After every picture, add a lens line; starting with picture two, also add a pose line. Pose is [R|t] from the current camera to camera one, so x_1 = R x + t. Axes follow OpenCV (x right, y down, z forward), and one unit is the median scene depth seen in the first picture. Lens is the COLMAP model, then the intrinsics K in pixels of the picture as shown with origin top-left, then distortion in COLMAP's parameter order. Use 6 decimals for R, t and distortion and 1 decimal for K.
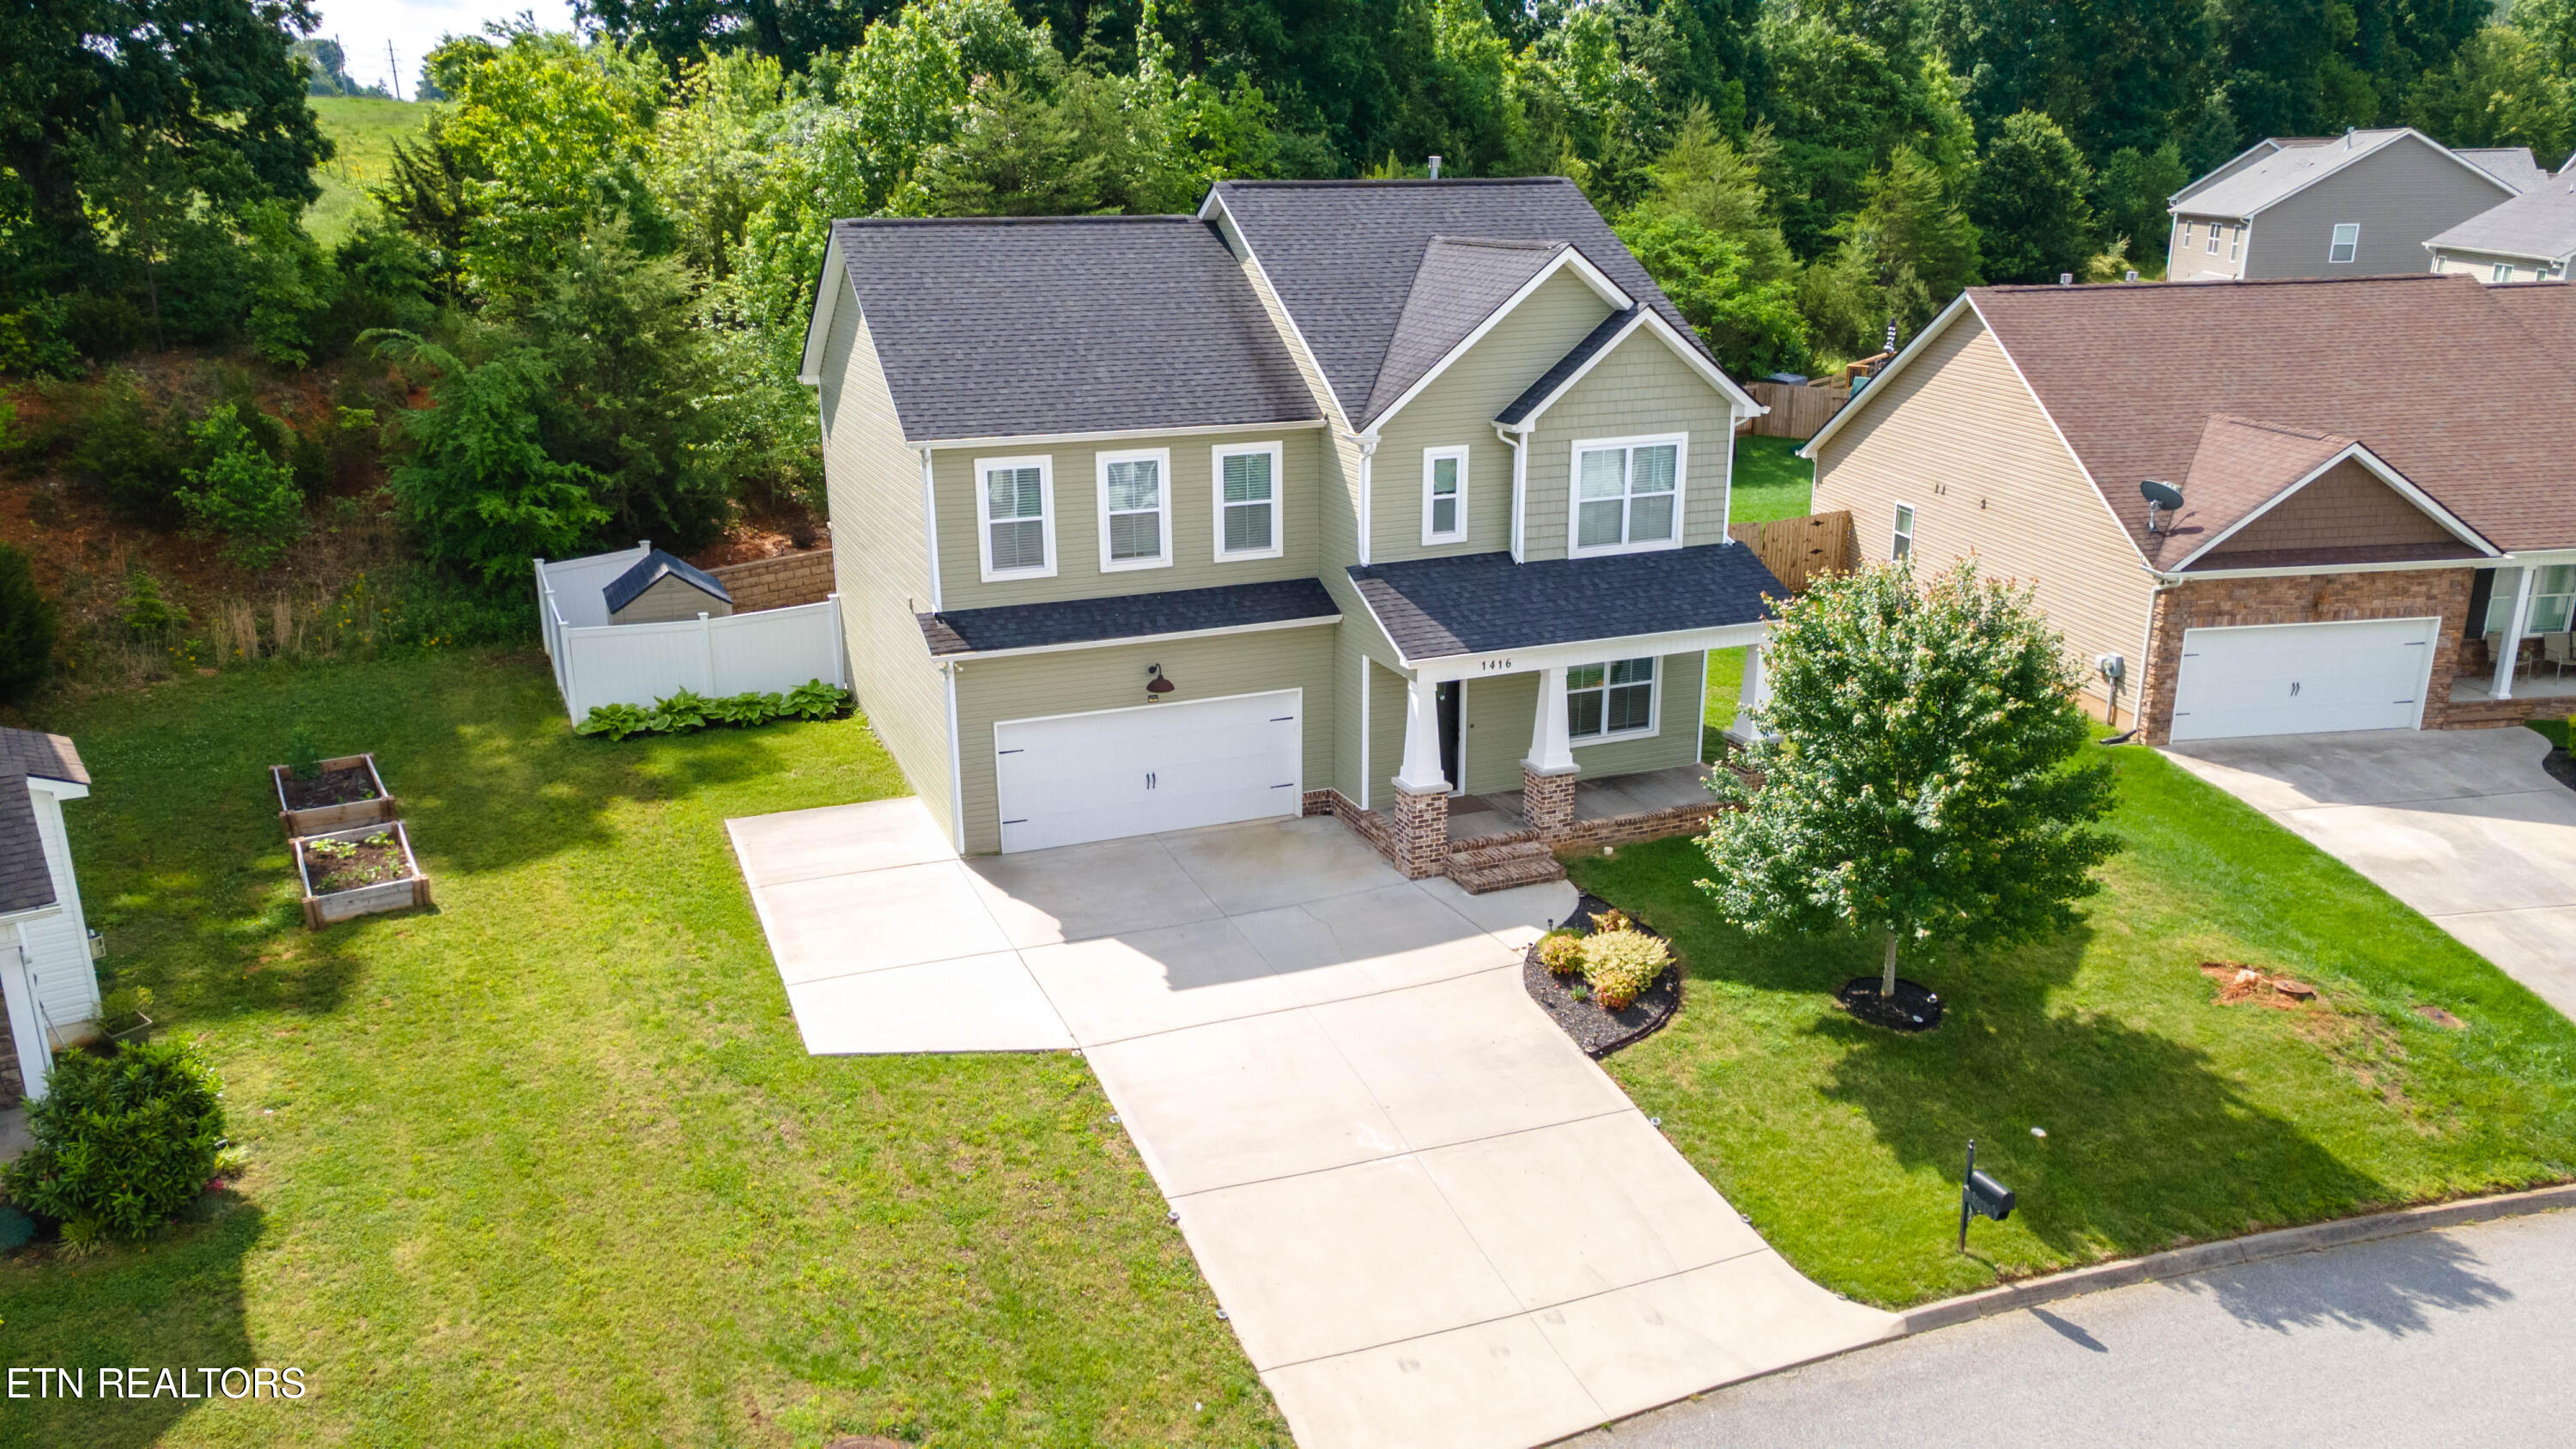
lens RADIAL K [[1832.1, 0, 1270.9], [0, 1832.1, 772.2], [0, 0, 1]] dist [0.026356, 0.001443]
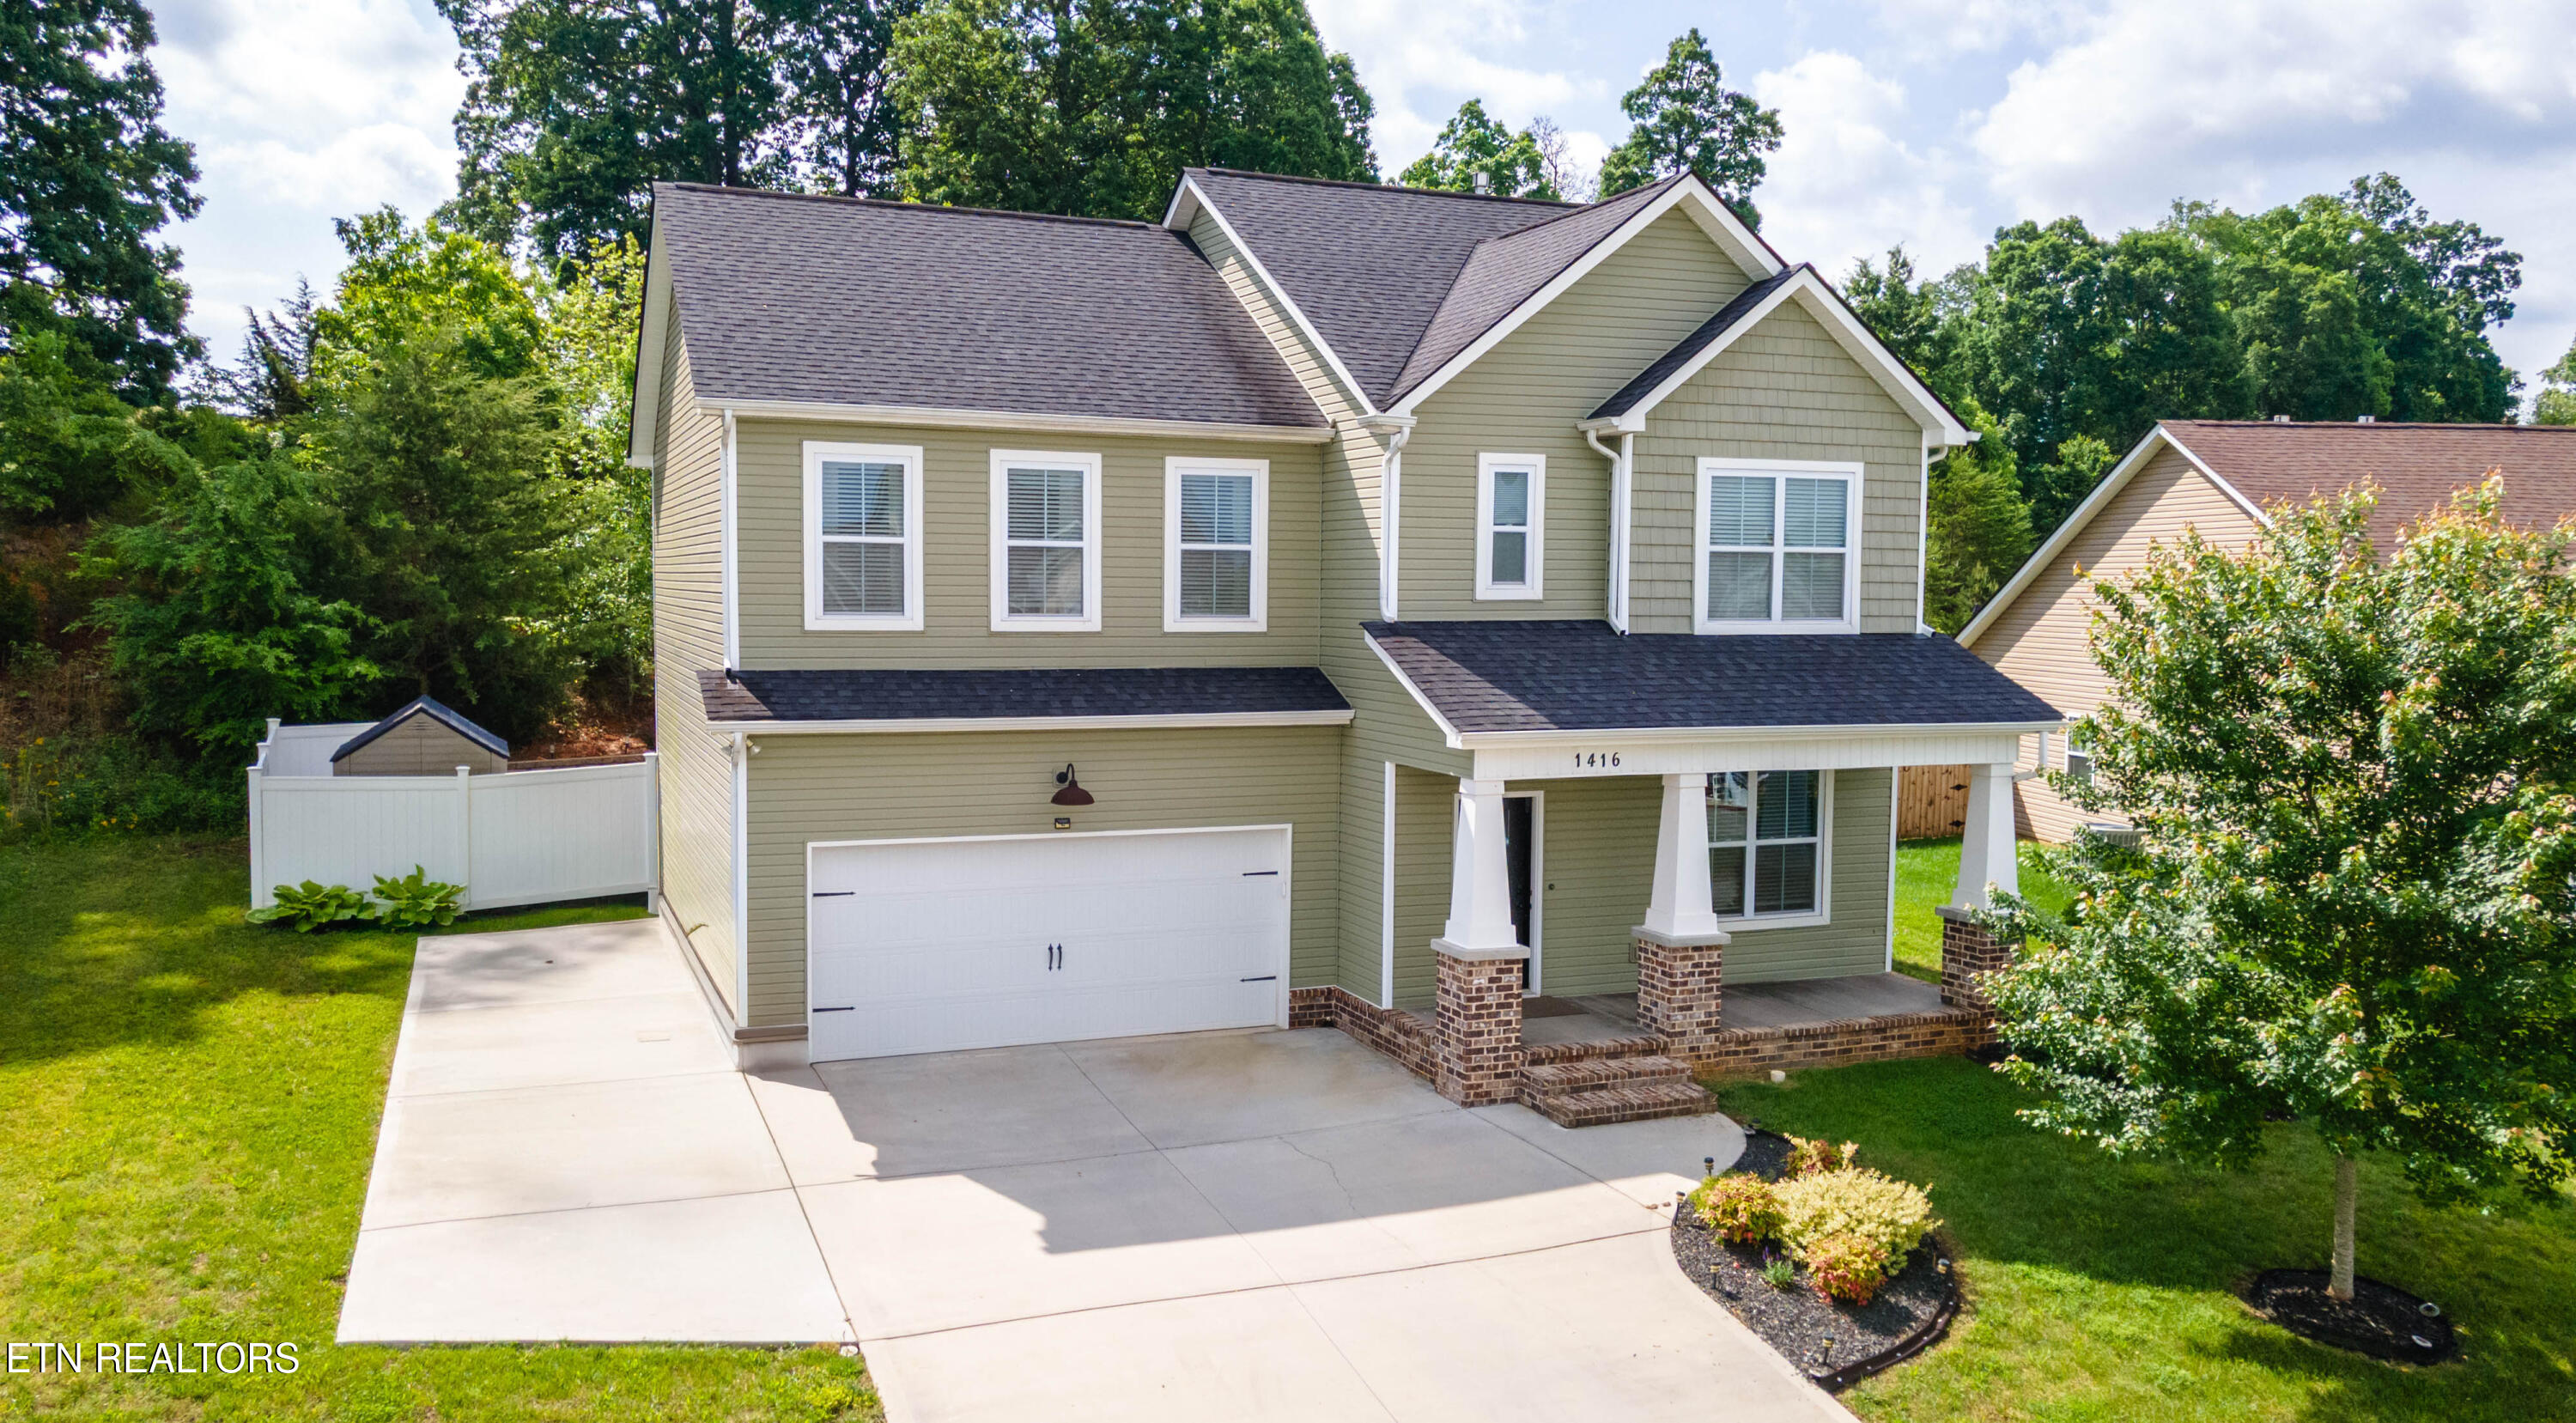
lens RADIAL K [[1918.1, 0, 1251.8], [0, 1918.1, 716.4], [0, 0, 1]] dist [0.001165, 0.066849]
pose [[0.999742, 0.020121, -0.010531, 0.009572], [-0.022051, 0.970965, -0.238202, 0.085094], [0.005433, 0.238373, 0.971158, 0.340177]]
